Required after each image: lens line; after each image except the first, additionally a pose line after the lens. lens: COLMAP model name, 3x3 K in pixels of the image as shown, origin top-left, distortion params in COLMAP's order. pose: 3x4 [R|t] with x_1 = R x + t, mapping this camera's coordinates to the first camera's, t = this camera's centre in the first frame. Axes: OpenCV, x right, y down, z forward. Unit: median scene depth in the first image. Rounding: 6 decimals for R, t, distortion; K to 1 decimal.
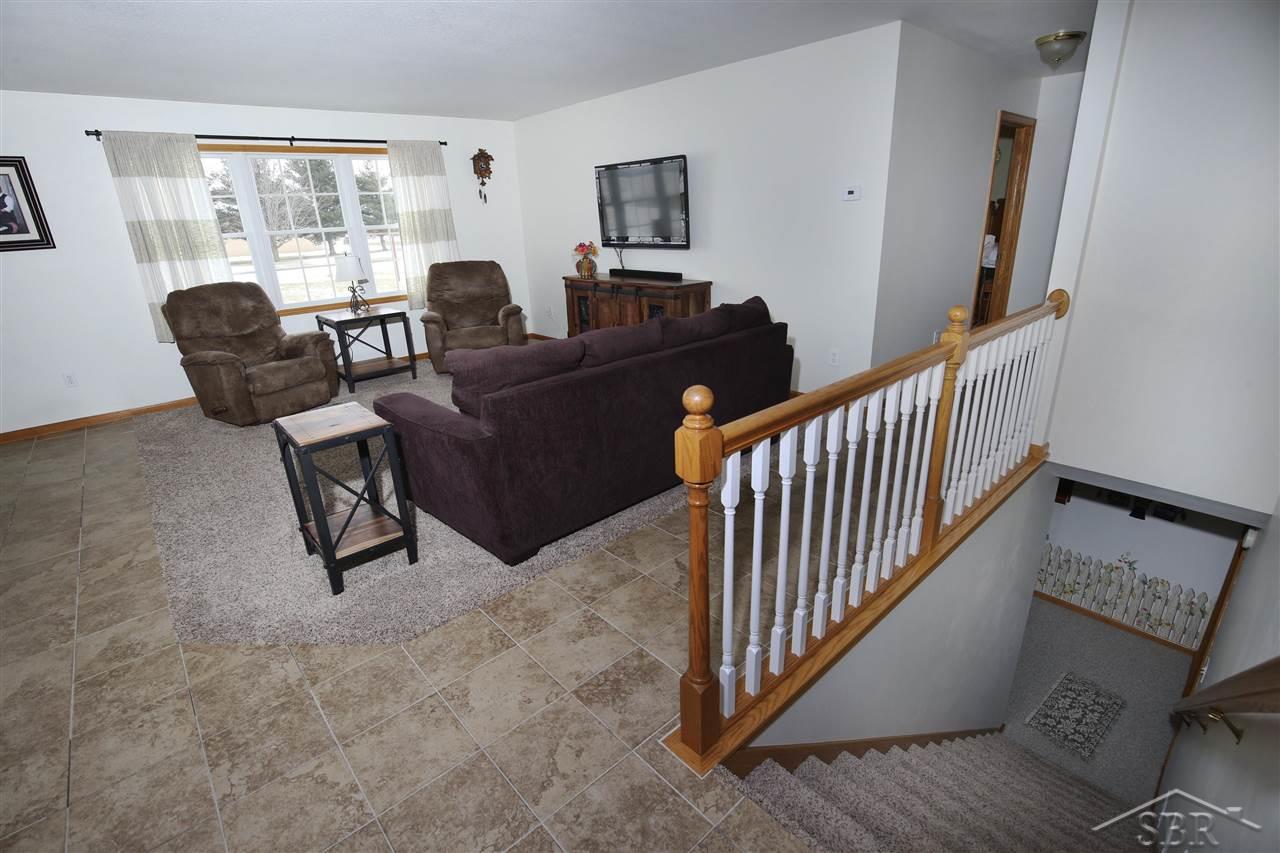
lens RADIAL K [[590.2, 0, 640.0], [0, 590.2, 426.5], [0, 0, 1]] dist [-0.031610, 0.005189]
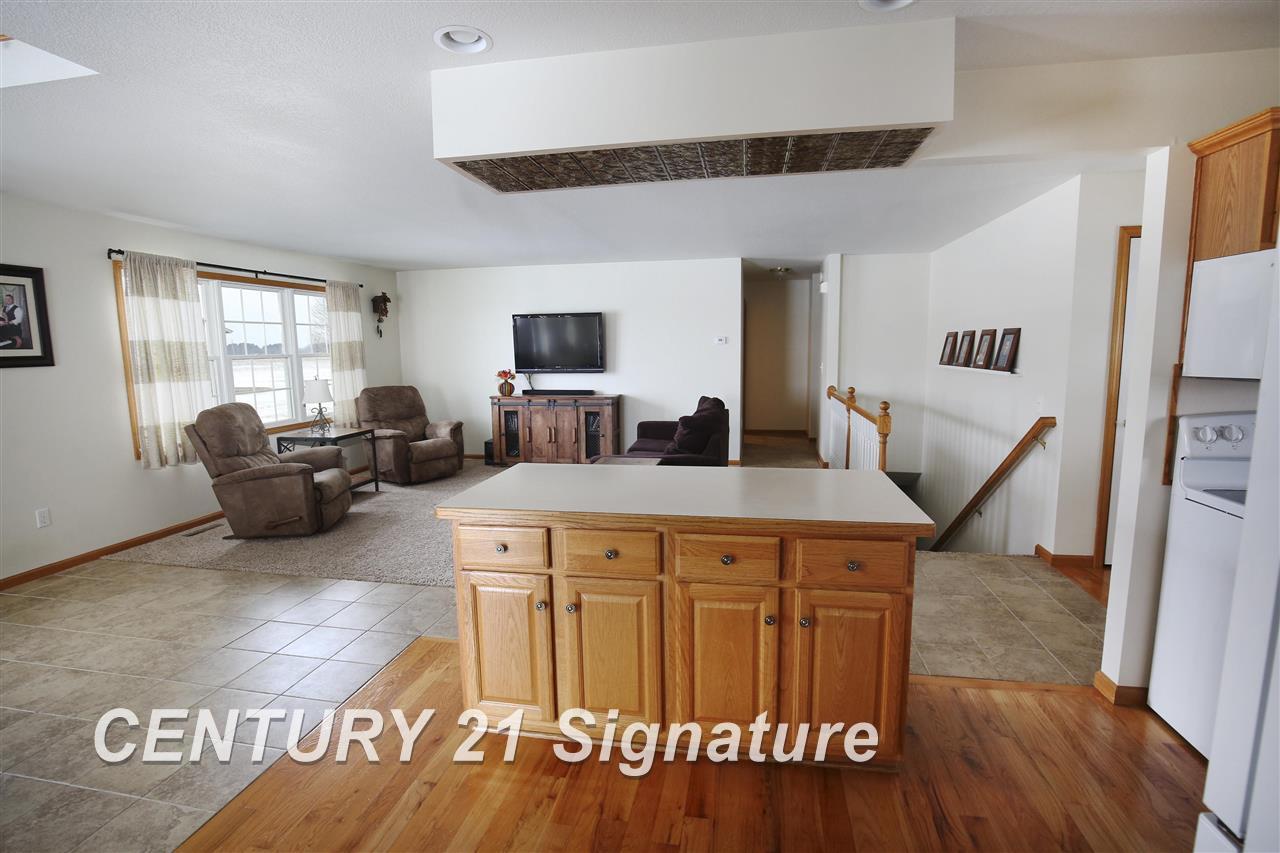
lens RADIAL K [[605.4, 0, 640.0], [0, 605.4, 426.5], [0, 0, 1]] dist [-0.028366, 0.001403]
pose [[0.792328, -0.054751, 0.607634, -0.691036], [0.193456, 0.967115, -0.165116, 0.081384], [-0.578612, 0.248376, 0.776864, -0.159713]]
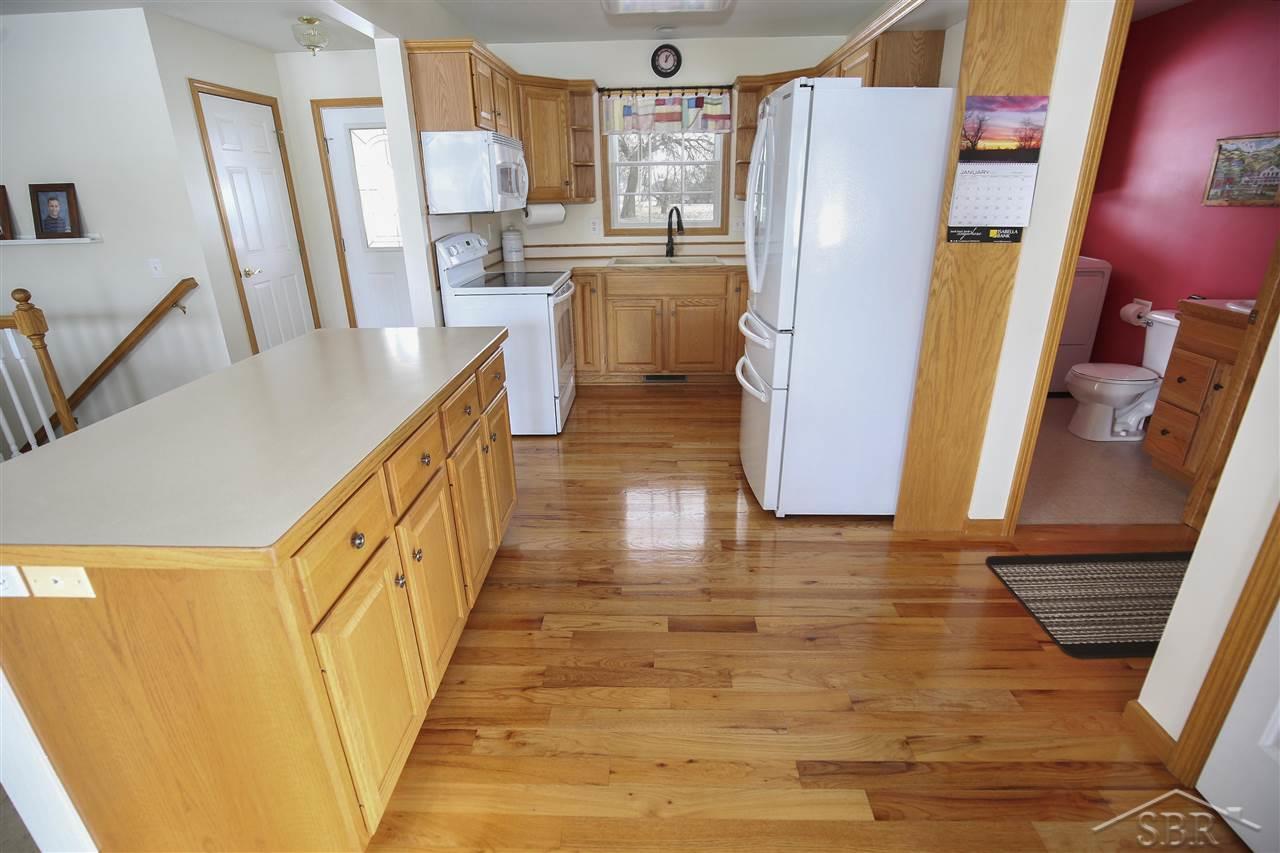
lens RADIAL K [[605.4, 0, 640.0], [0, 605.4, 426.5], [0, 0, 1]] dist [-0.028366, 0.001403]
pose [[-0.726425, -0.201094, 0.657167, -0.747302], [0.276229, 0.790156, 0.547130, -0.050238], [-0.629288, 0.578977, -0.518441, 0.236875]]
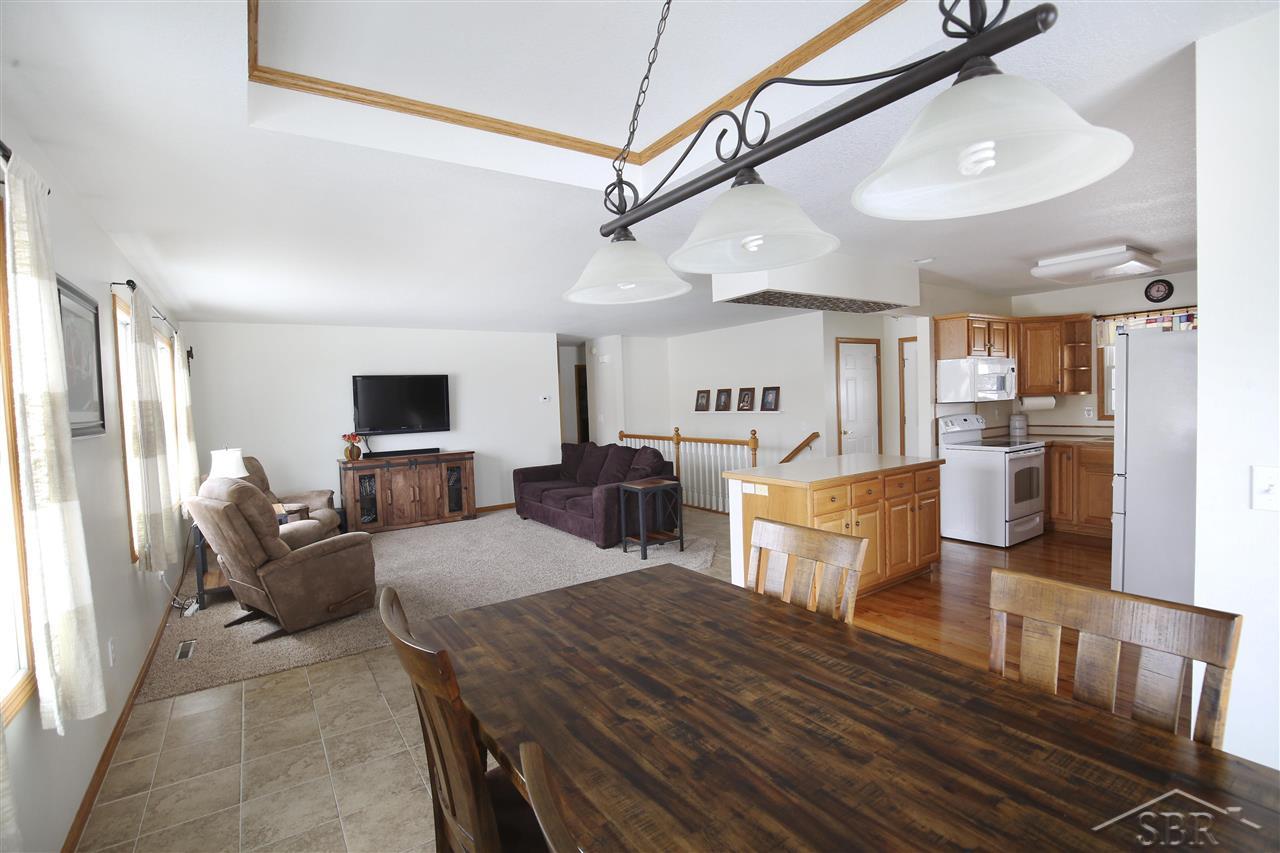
lens RADIAL K [[590.2, 0, 640.0], [0, 590.2, 426.5], [0, 0, 1]] dist [-0.031610, 0.005189]
pose [[0.129547, -0.014849, 0.991462, -1.259188], [0.367529, 0.929386, -0.034103, -0.066818], [-0.920945, 0.368809, 0.125857, 0.304875]]
